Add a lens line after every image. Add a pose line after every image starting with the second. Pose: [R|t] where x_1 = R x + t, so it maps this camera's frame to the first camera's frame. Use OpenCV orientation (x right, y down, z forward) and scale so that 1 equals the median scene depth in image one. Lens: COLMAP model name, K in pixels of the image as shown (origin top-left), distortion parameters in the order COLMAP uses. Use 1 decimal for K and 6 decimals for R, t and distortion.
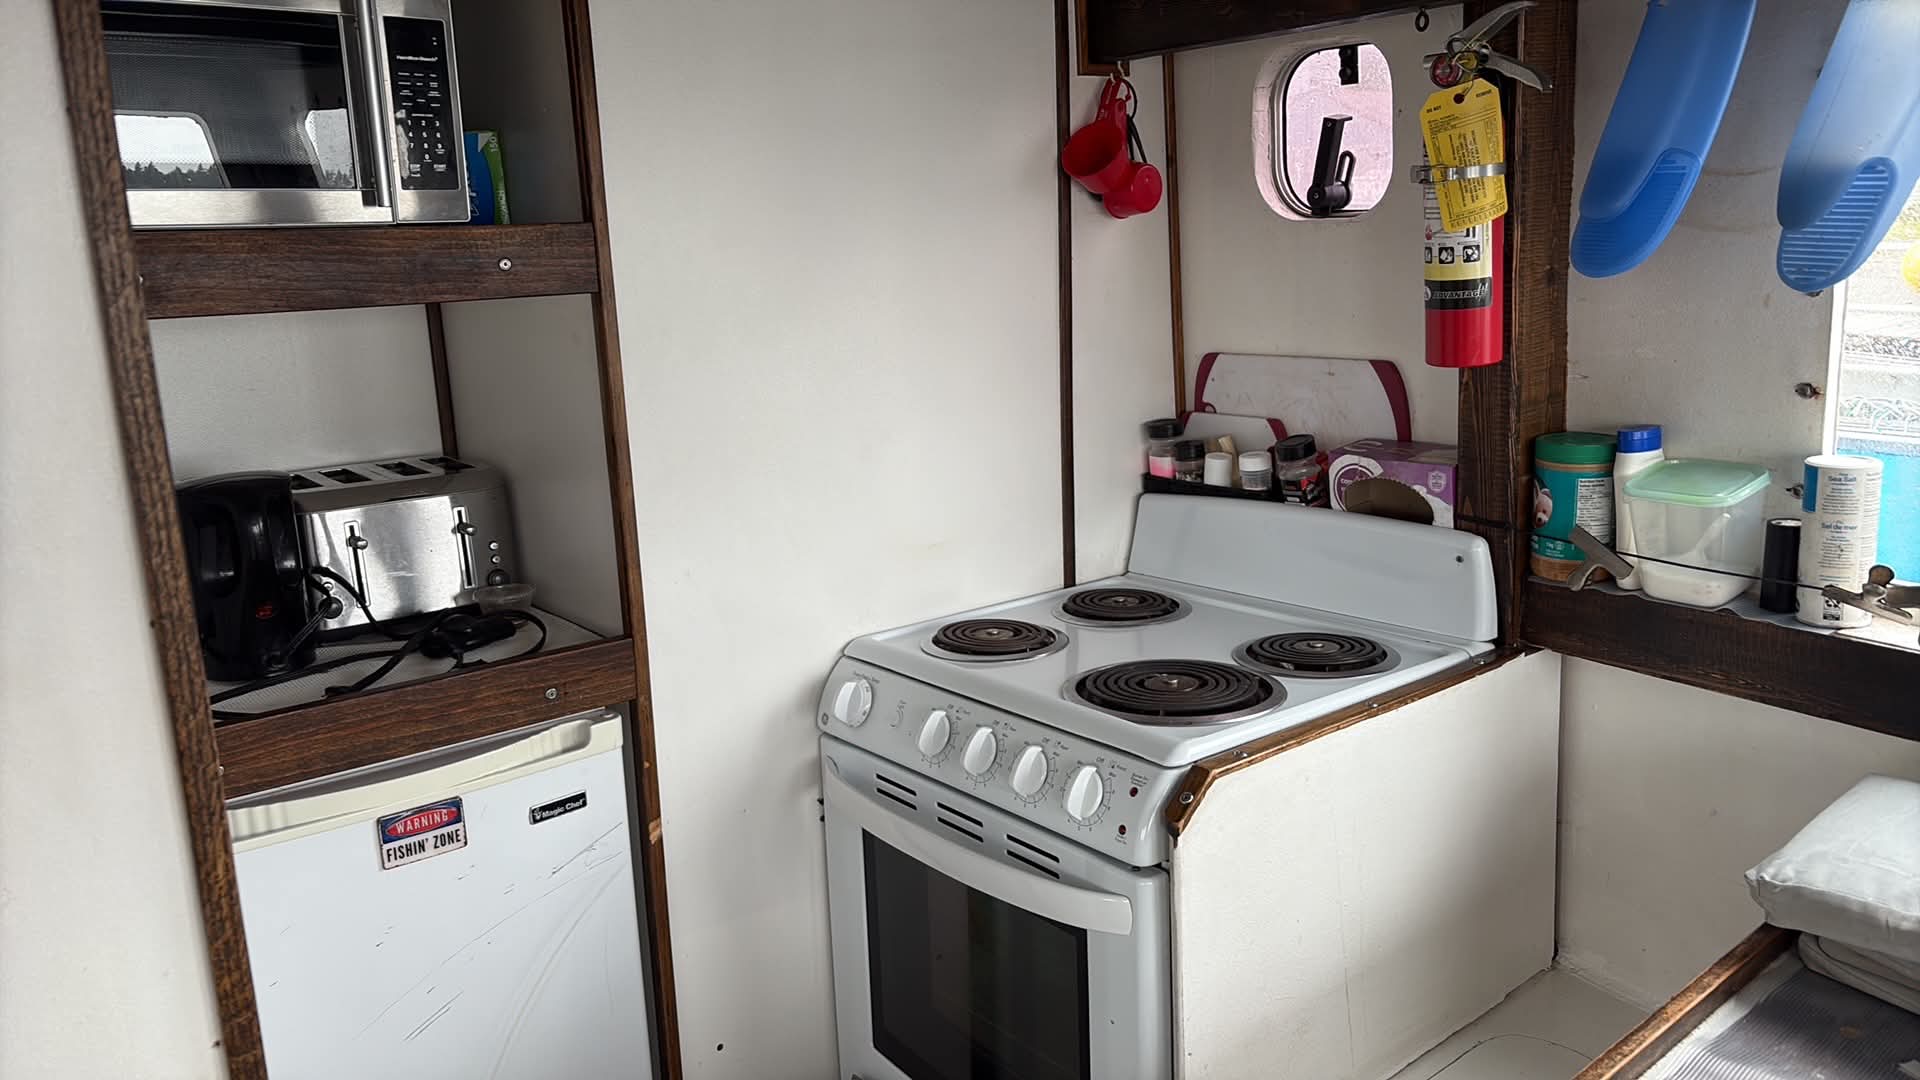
lens RADIAL K [[1407.3, 0, 961.9], [0, 1407.3, 538.3], [0, 0, 1]] dist [0.033289, -0.035889]
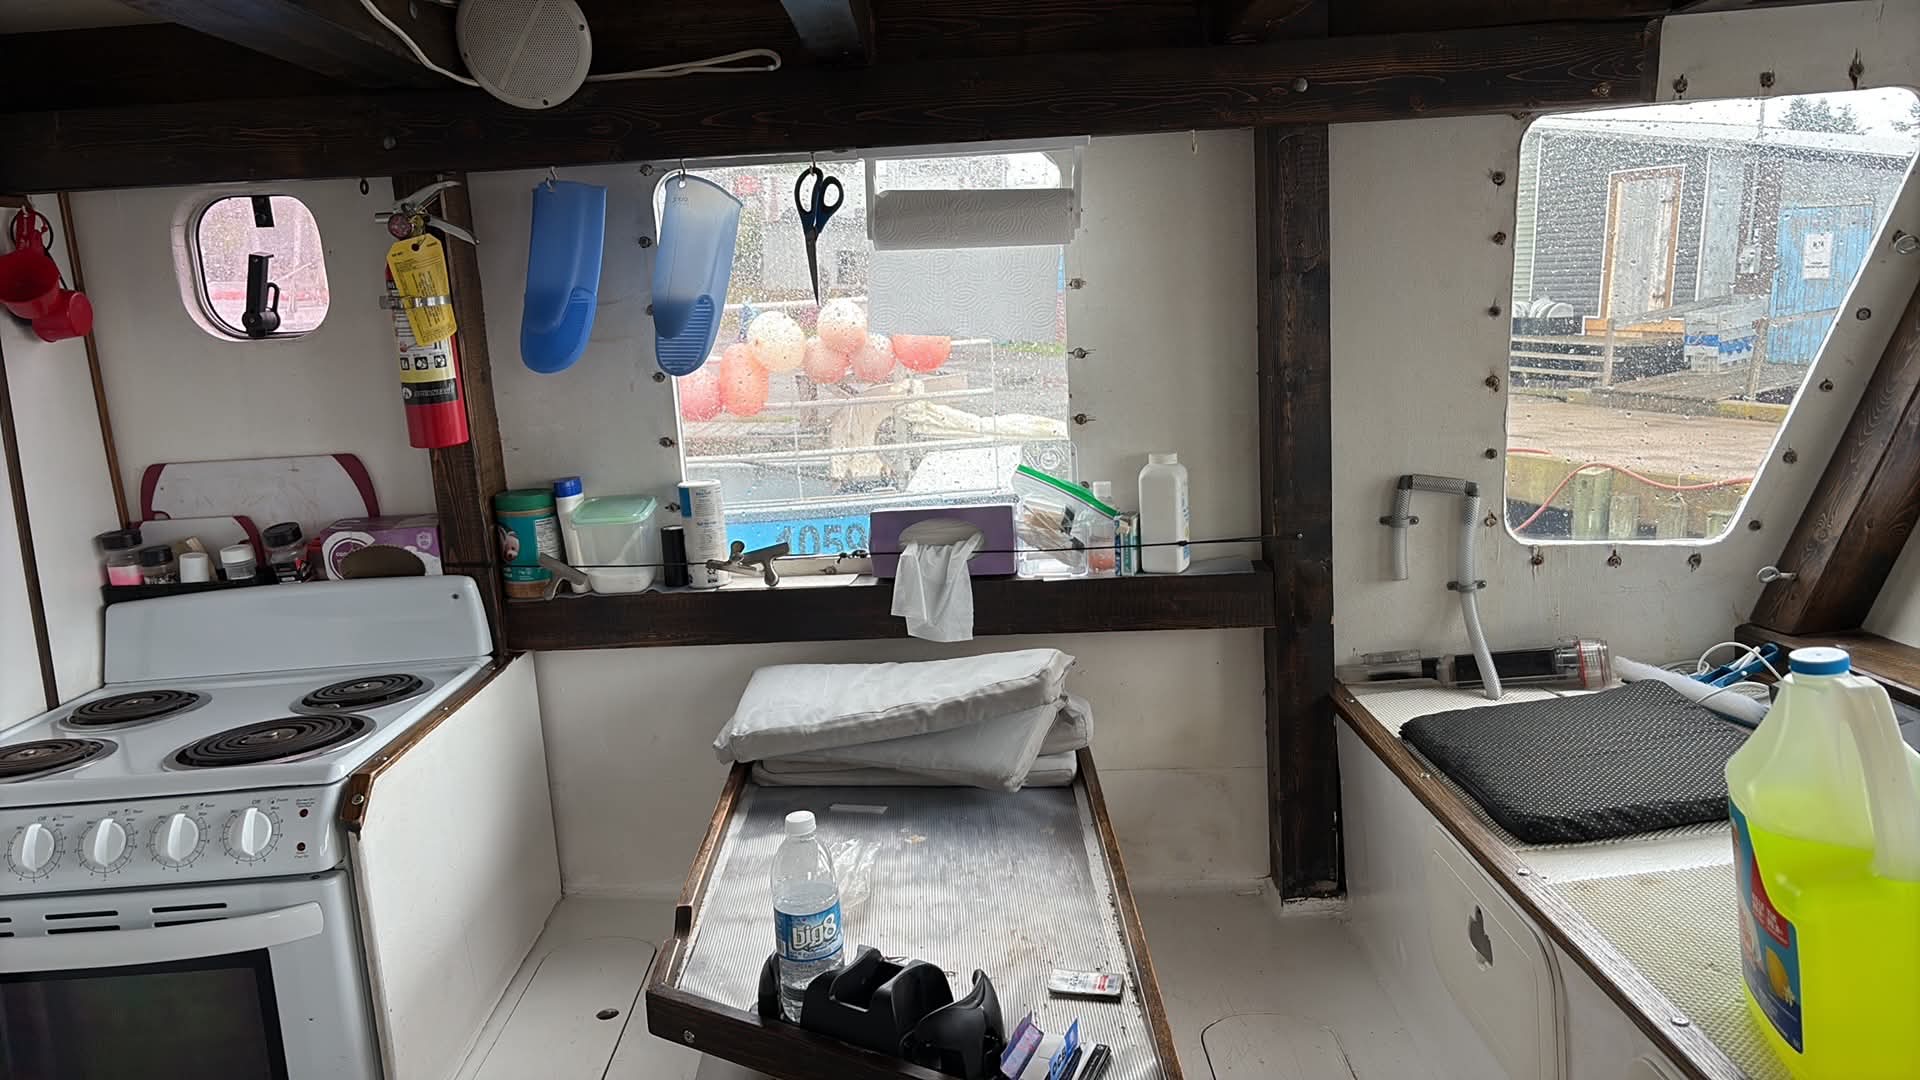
lens RADIAL K [[1407.3, 0, 1005.3], [0, 1407.3, 544.7], [0, 0, 1]] dist [0.033289, -0.035889]
pose [[0.595539, -0.136066, 0.791719, -0.362268], [0.199046, 0.979812, 0.018668, 0.044119], [-0.778276, 0.146471, 0.610600, -0.183229]]
